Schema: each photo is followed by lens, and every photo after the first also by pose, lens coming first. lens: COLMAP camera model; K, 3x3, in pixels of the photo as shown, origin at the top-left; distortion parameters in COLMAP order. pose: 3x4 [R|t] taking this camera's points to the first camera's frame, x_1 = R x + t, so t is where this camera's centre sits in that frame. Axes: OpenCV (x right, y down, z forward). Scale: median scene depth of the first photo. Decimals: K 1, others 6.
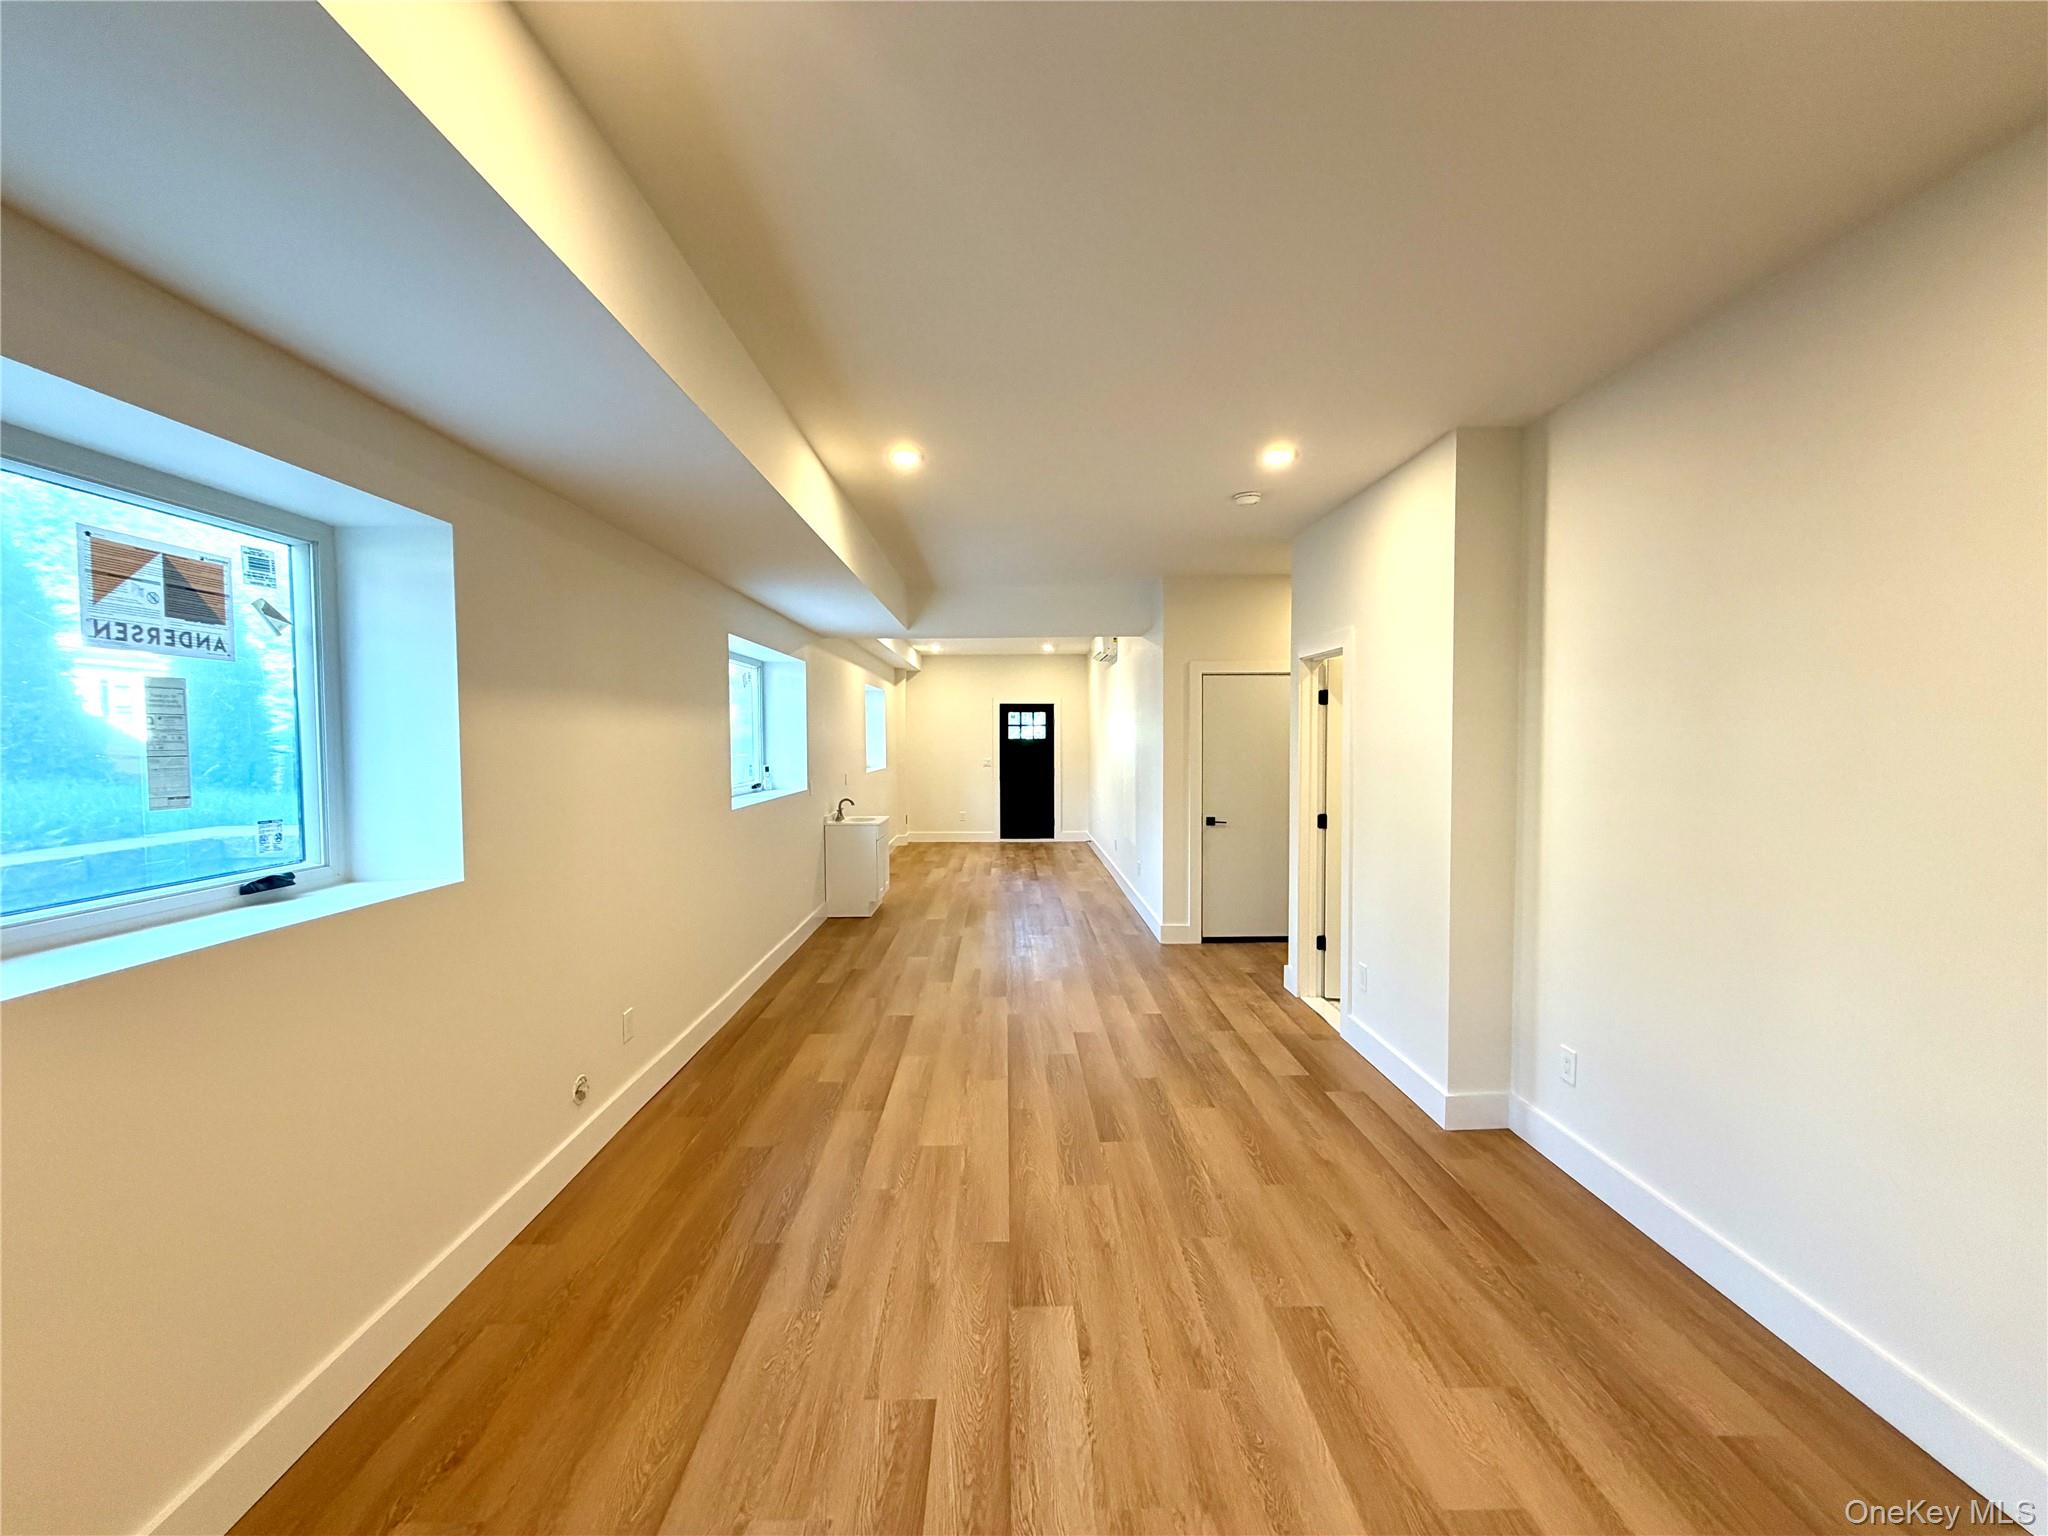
lens RADIAL K [[816.7, 0, 1016.3], [0, 816.7, 766.8], [0, 0, 1]] dist [-0.000303, -0.000240]
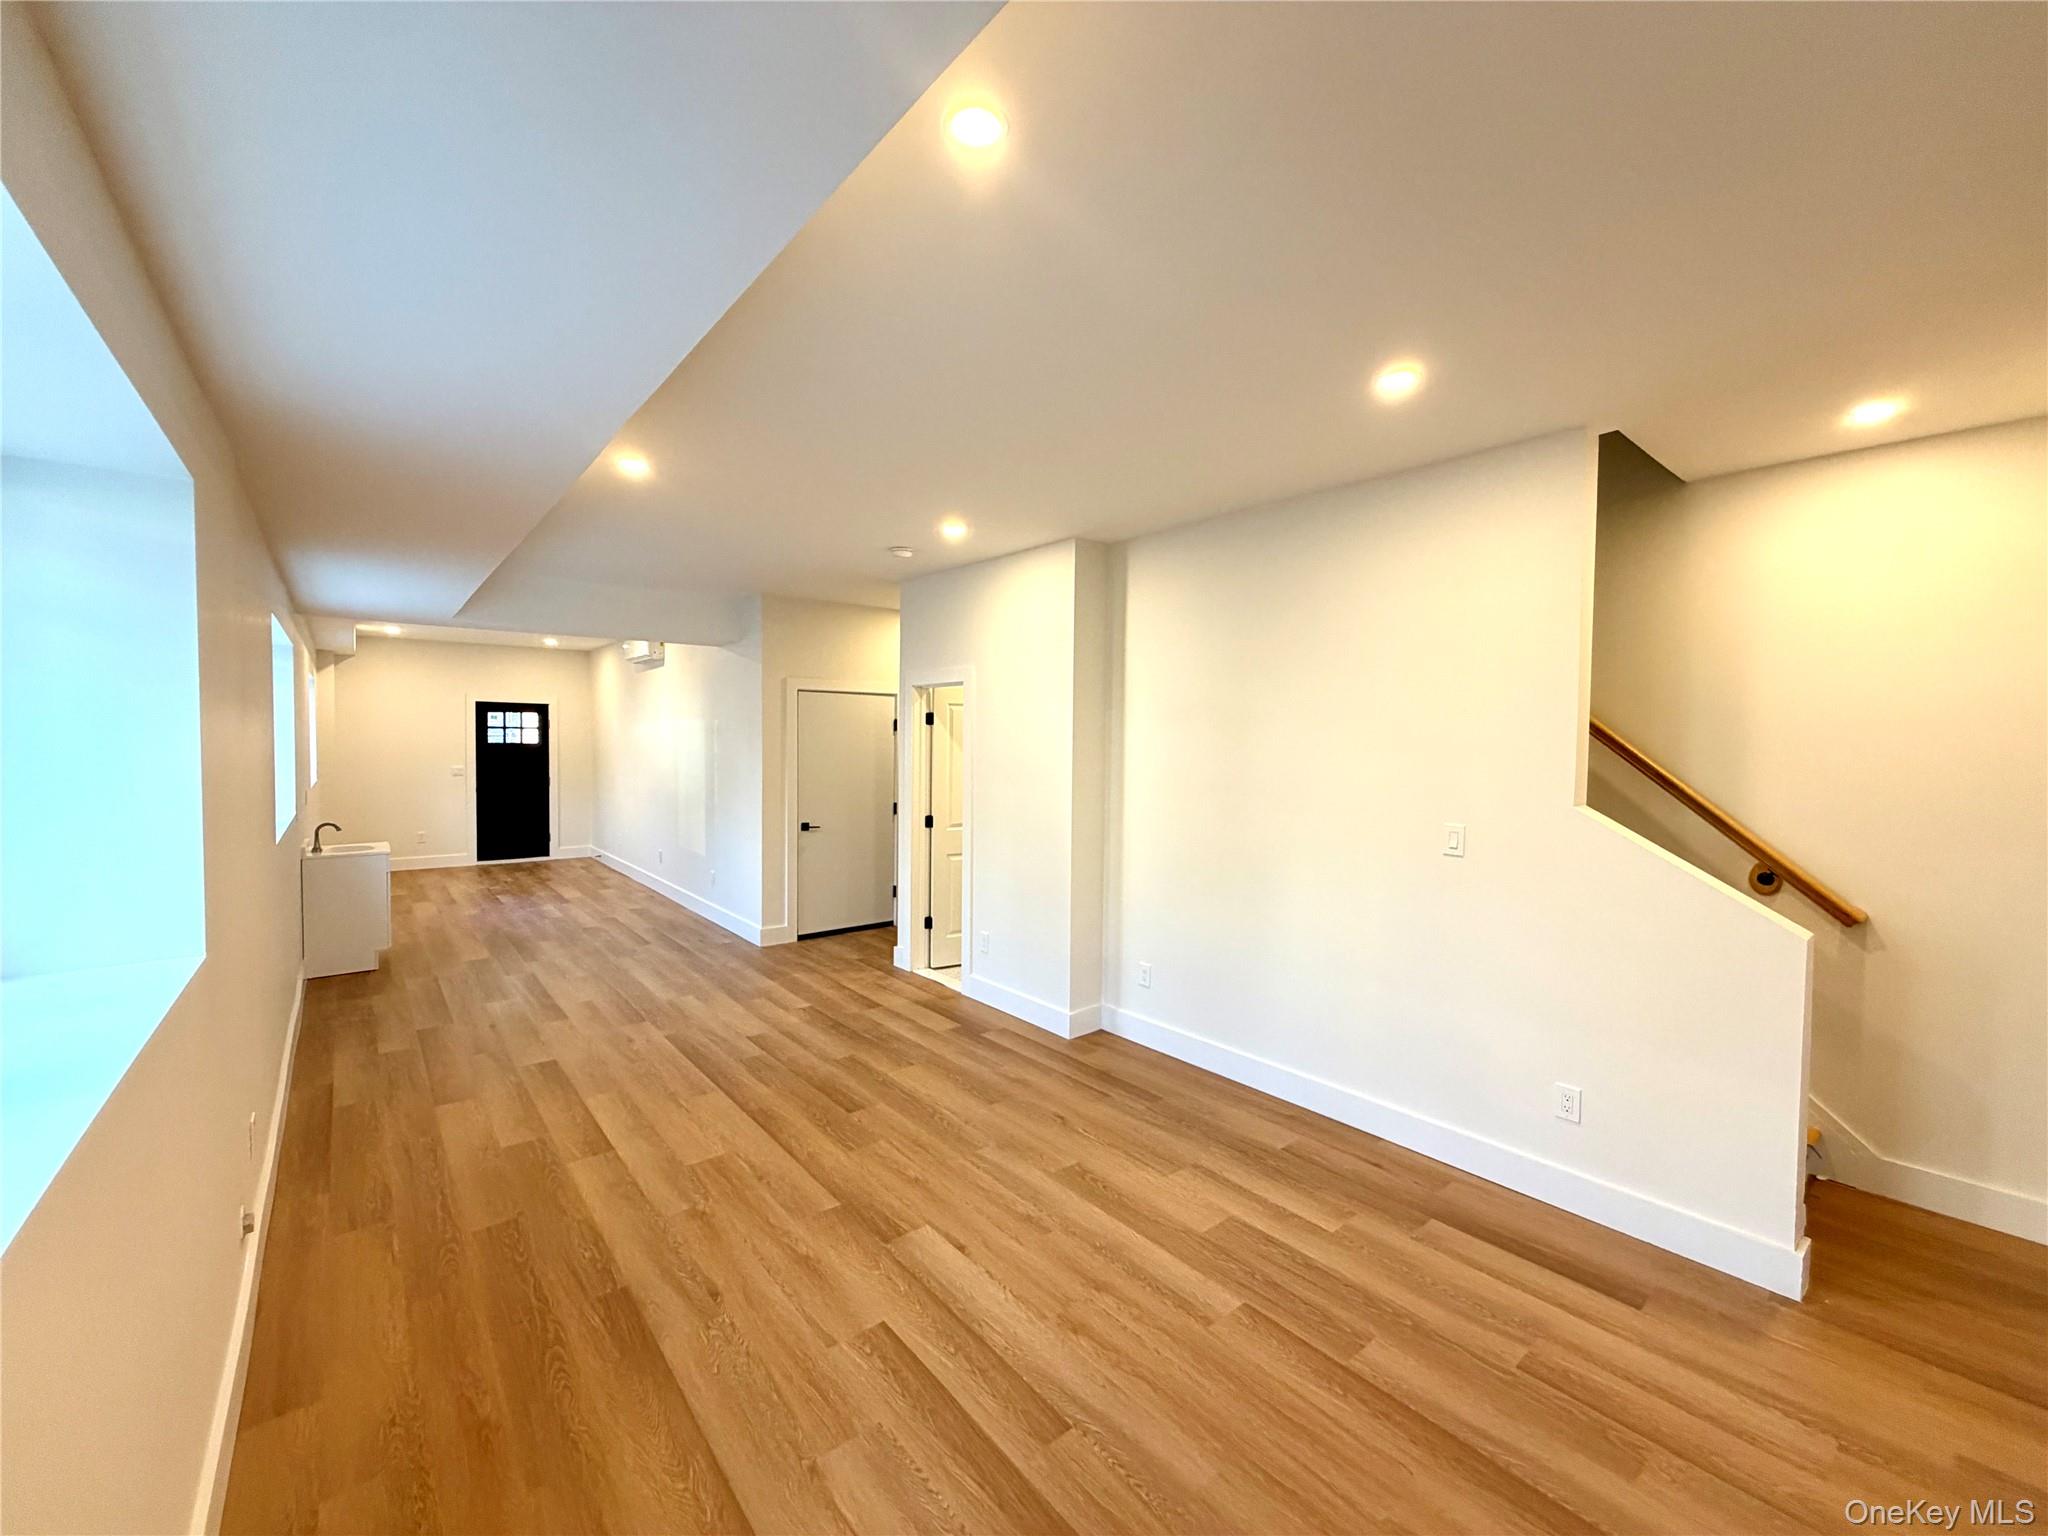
lens RADIAL K [[818.9, 0, 1017.5], [0, 818.9, 766.6], [0, 0, 1]] dist [0.001128, 0.000018]
pose [[0.782311, -0.007740, 0.622840, -0.331954], [0.008925, 0.999959, 0.001217, -0.017757], [-0.622824, 0.004606, 0.782349, -0.031155]]
